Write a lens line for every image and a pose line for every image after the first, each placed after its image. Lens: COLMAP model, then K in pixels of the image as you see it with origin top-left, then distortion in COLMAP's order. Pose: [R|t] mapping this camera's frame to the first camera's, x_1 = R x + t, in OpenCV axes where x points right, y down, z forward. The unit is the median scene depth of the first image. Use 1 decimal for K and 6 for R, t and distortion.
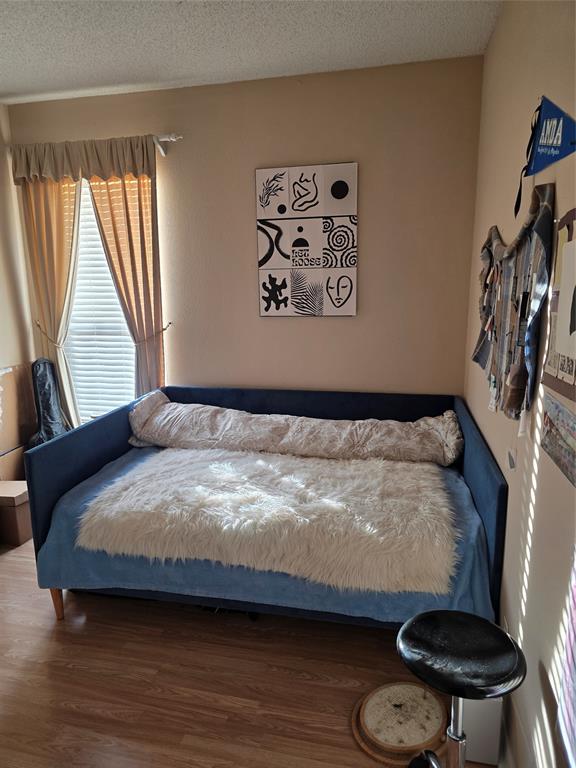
lens RADIAL K [[519.4, 0, 285.6], [0, 519.4, 388.3], [0, 0, 1]] dist [0.068196, -0.057769]
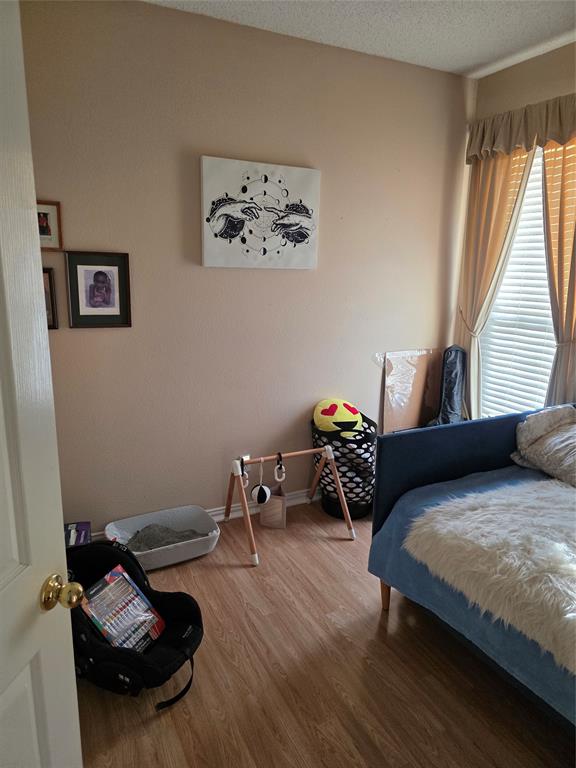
lens RADIAL K [[519.4, 0, 285.6], [0, 519.4, 388.3], [0, 0, 1]] dist [0.068196, -0.057769]
pose [[0.632285, 0.205223, -0.747060, 0.085151], [-0.184592, 0.976413, 0.111996, -0.034005], [0.752423, 0.067088, 0.655254, 0.155151]]
